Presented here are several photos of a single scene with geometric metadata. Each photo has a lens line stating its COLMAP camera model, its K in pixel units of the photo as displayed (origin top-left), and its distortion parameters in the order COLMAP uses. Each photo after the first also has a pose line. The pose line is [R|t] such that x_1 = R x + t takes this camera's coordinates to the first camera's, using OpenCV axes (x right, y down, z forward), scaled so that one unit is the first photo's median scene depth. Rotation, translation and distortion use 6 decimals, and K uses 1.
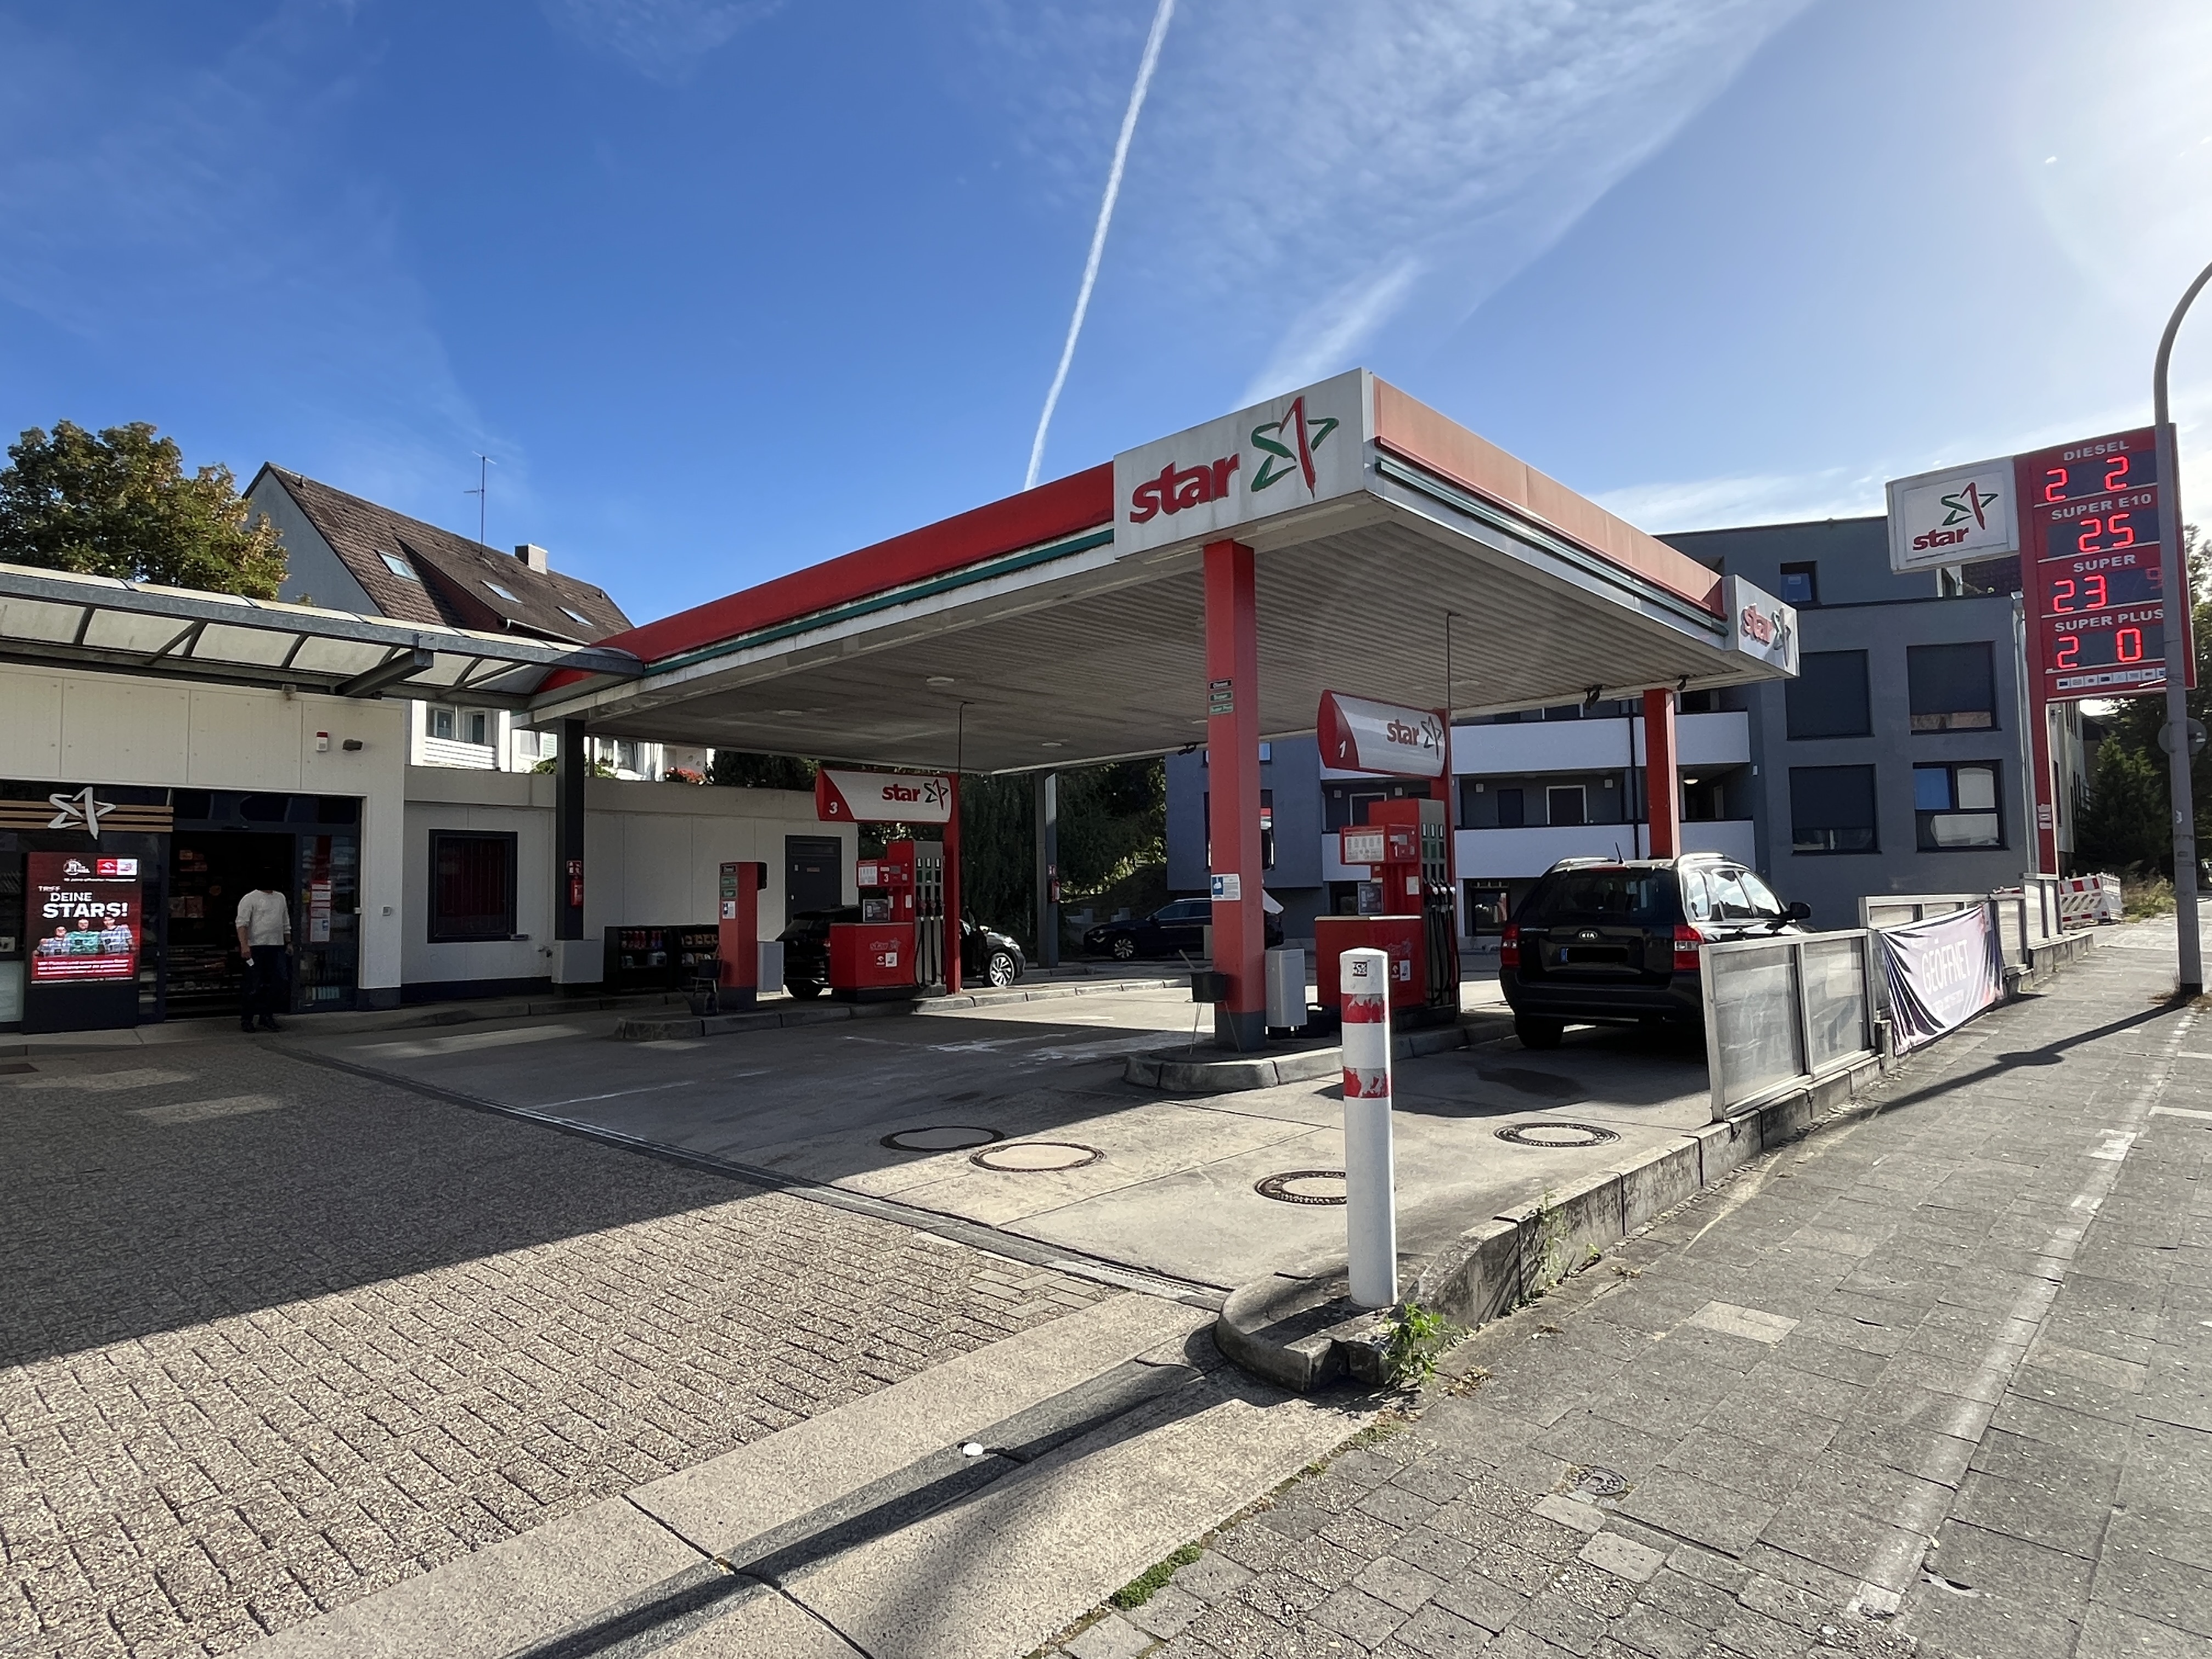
lens RADIAL K [[1245.5, 0, 1106.0], [0, 1245.5, 829.5], [0, 0, 1]] dist [0.003823, 0.000885]
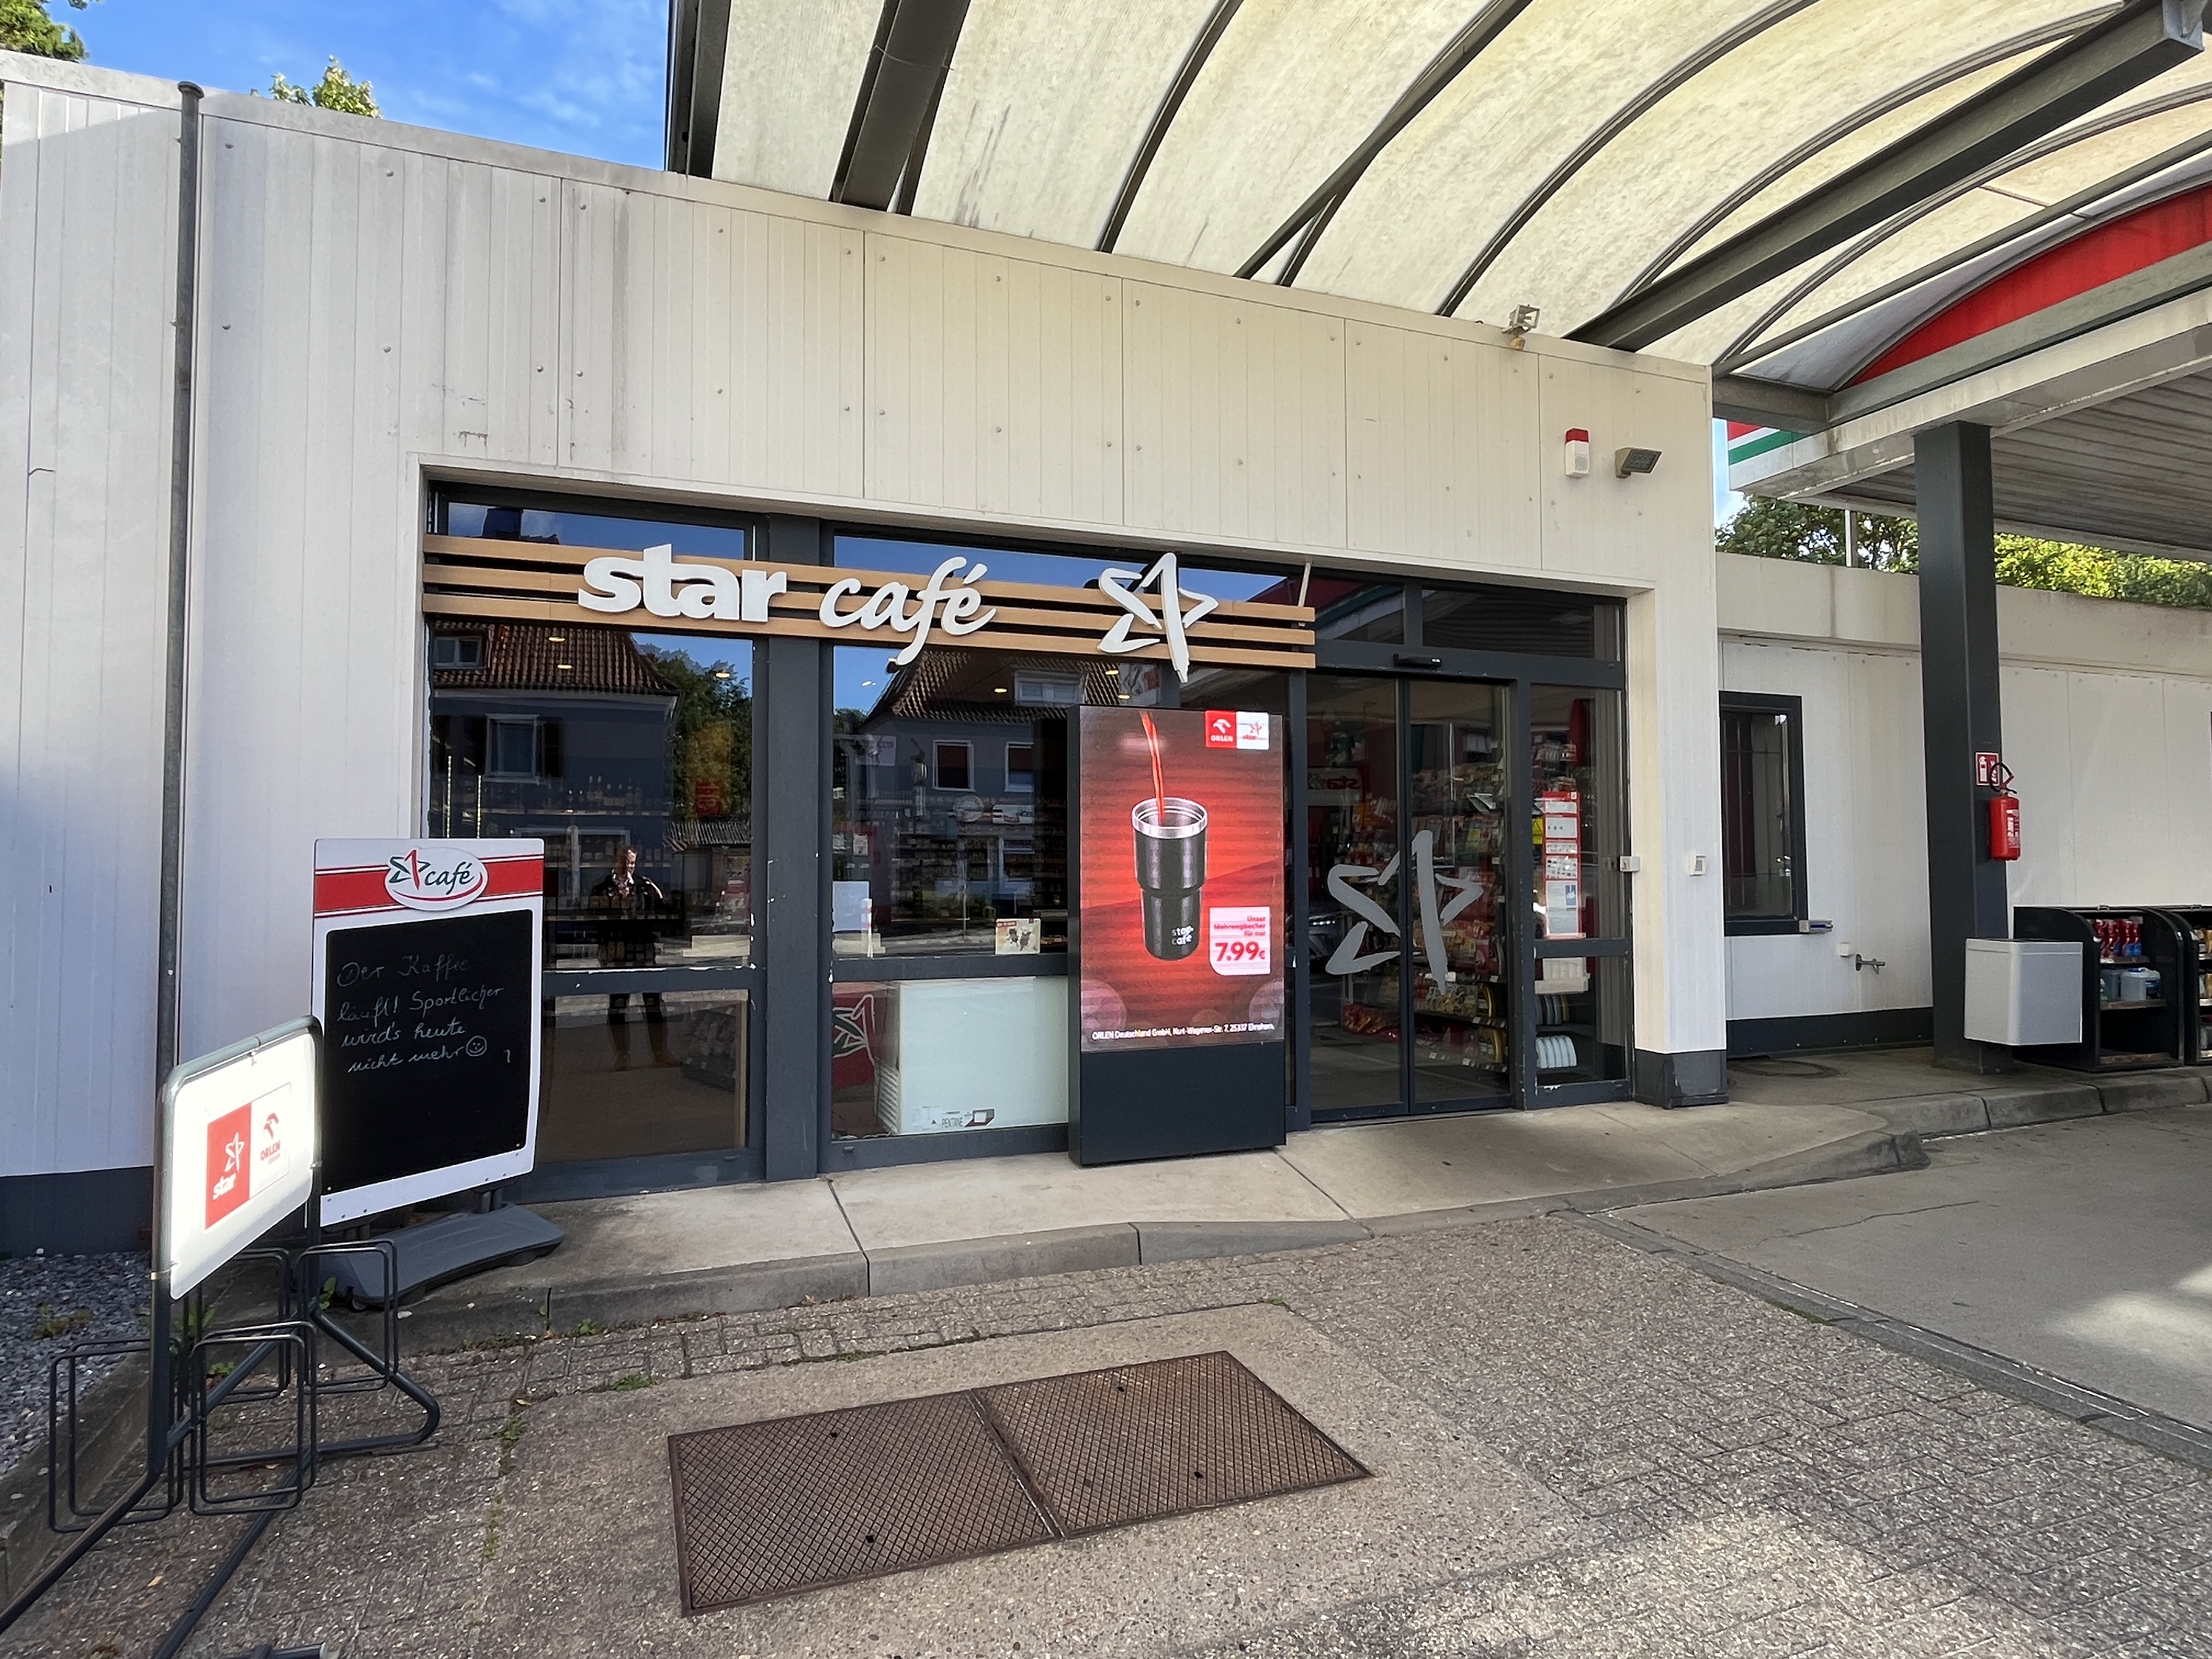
lens RADIAL K [[1245.5, 0, 1106.0], [0, 1245.5, 829.5], [0, 0, 1]] dist [0.003823, 0.000885]
pose [[0.891985, -0.010492, -0.451944, -0.624509], [0.021431, 0.999588, 0.019092, 0.045969], [0.451557, -0.026715, 0.891842, 0.601359]]
